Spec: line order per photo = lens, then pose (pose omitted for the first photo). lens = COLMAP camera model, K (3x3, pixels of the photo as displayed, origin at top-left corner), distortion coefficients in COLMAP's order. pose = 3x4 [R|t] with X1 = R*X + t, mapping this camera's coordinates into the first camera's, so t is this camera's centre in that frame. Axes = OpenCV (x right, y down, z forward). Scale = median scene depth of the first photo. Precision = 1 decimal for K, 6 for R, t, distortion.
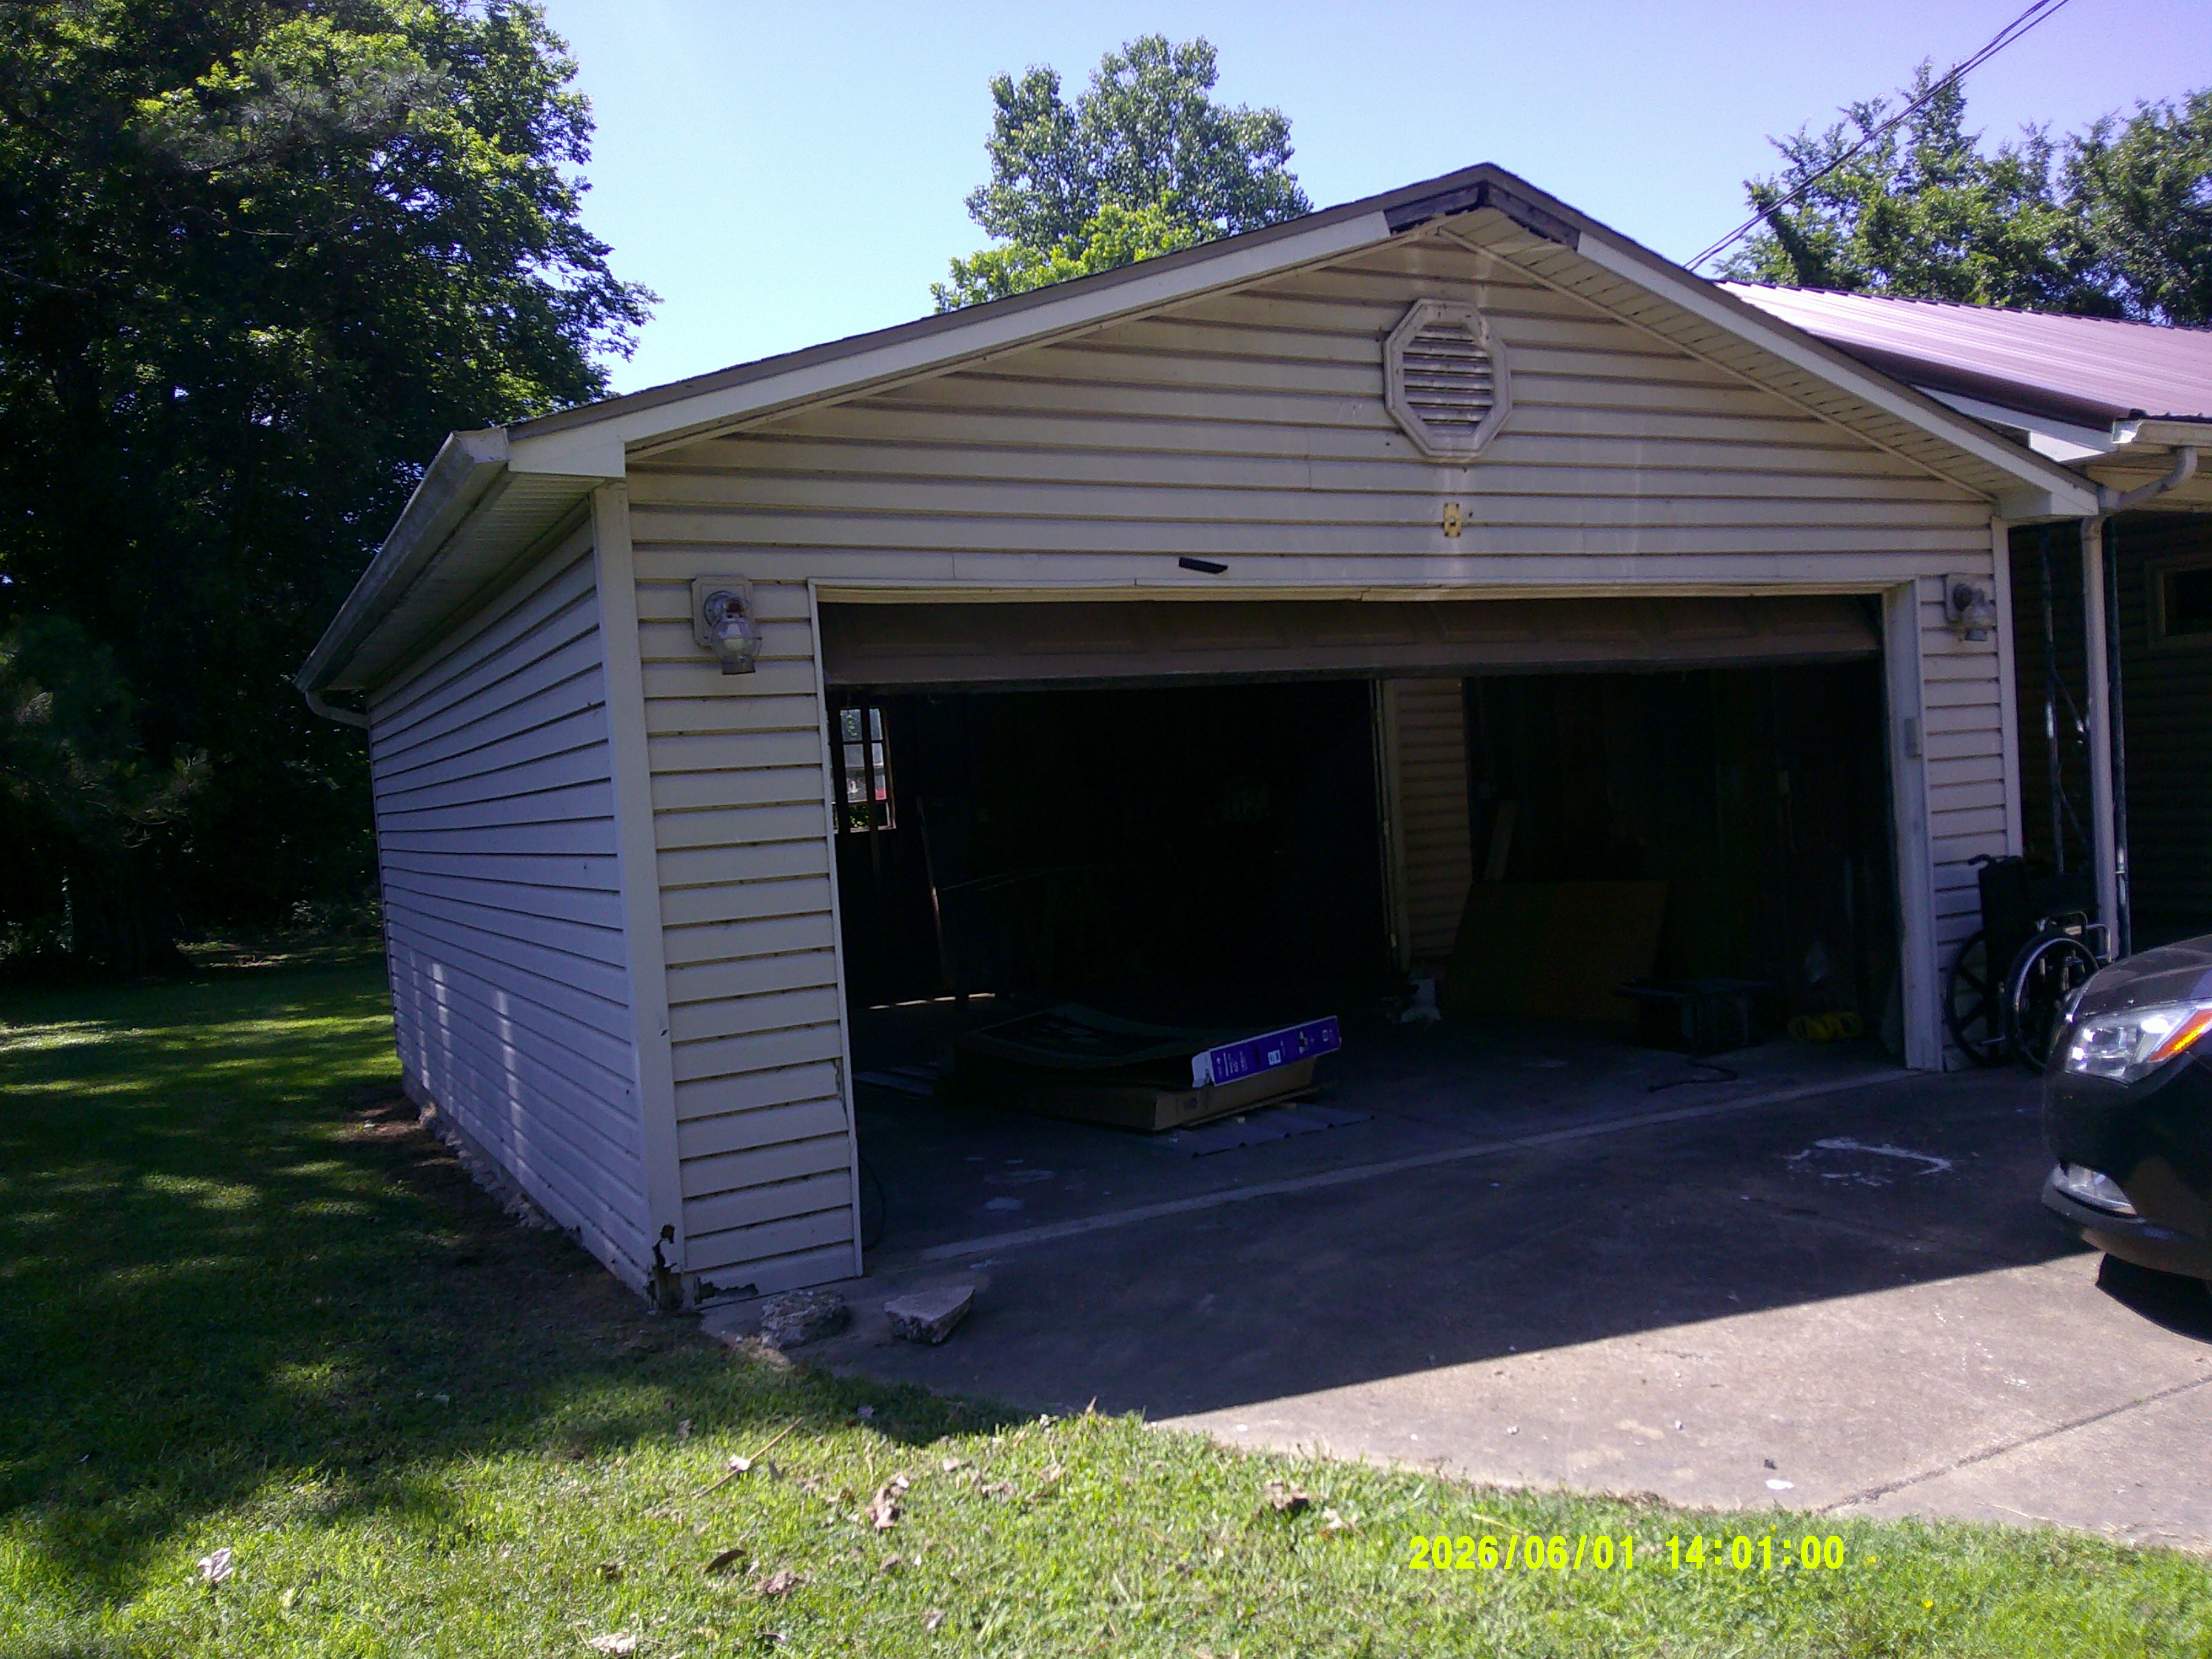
lens RADIAL K [[1855.3, 0, 1114.2], [0, 1855.3, 839.8], [0, 0, 1]] dist [0.093652, -0.126368]
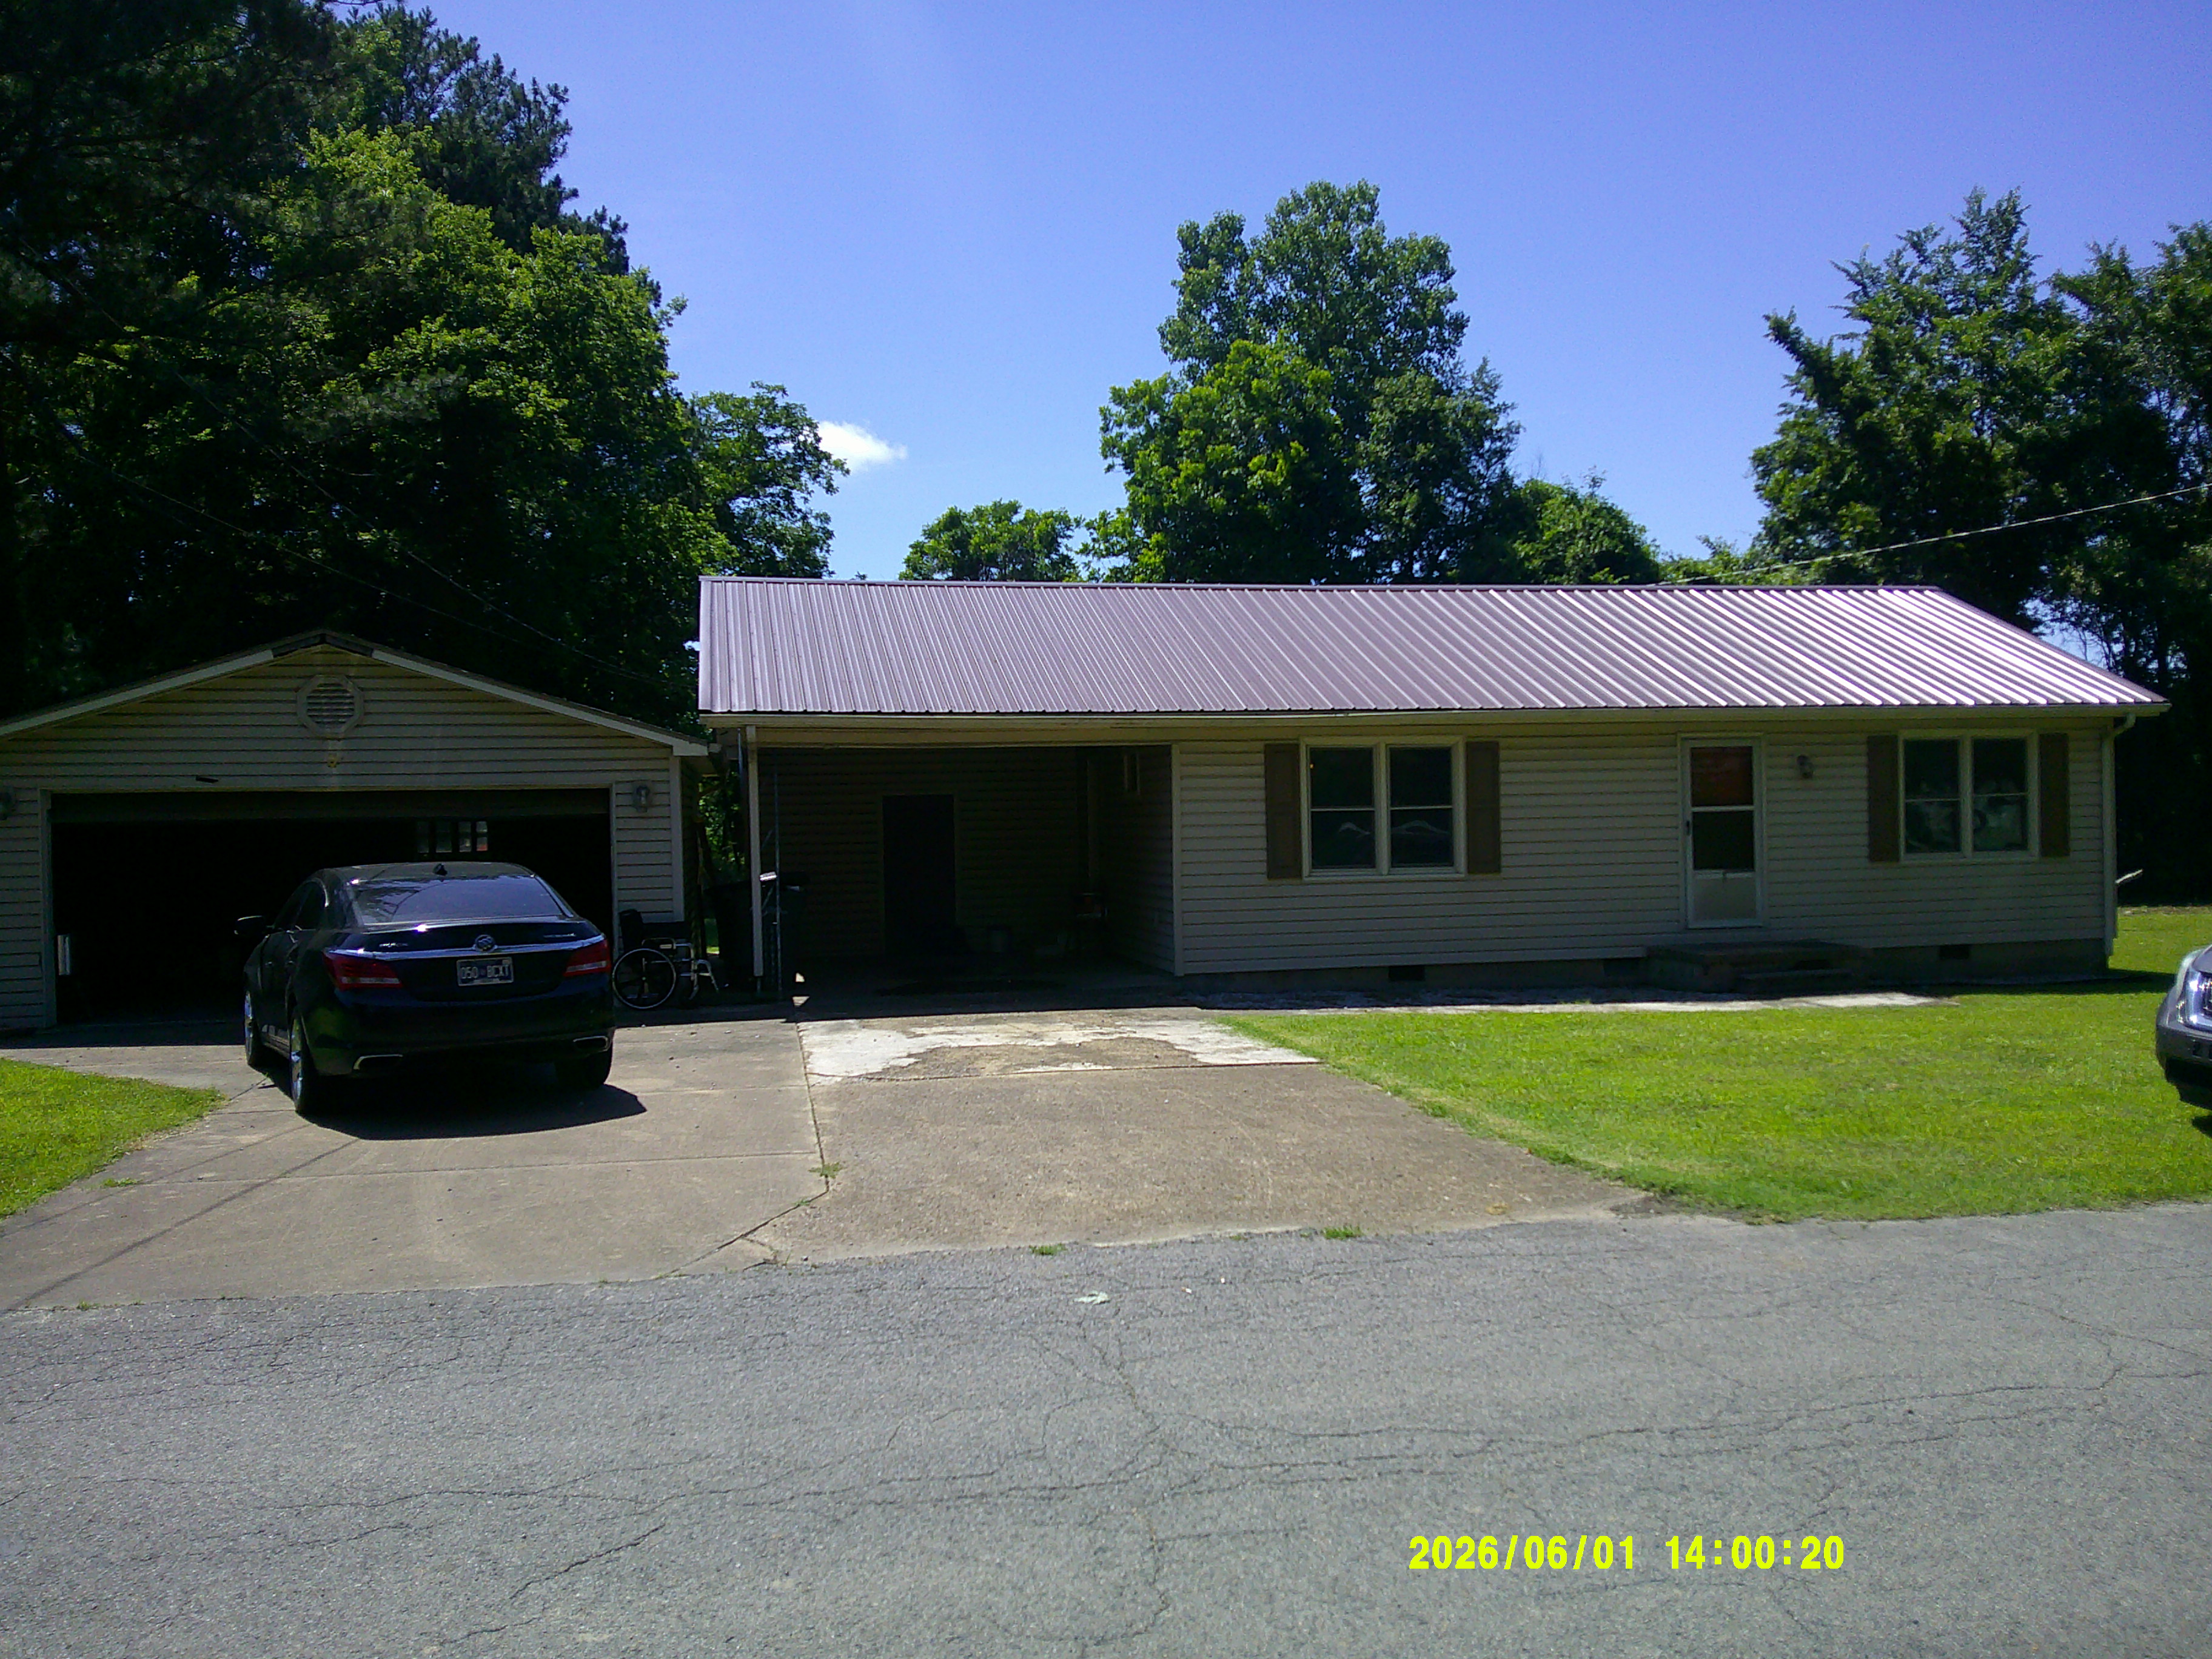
lens RADIAL K [[1855.3, 0, 1103.7], [0, 1855.3, 832.3], [0, 0, 1]] dist [0.093652, -0.126368]
pose [[0.962894, 0.043998, -0.266268, 0.250849], [-0.048430, 0.998776, -0.010098, -0.013770], [0.265498, 0.022619, 0.963846, -0.154715]]
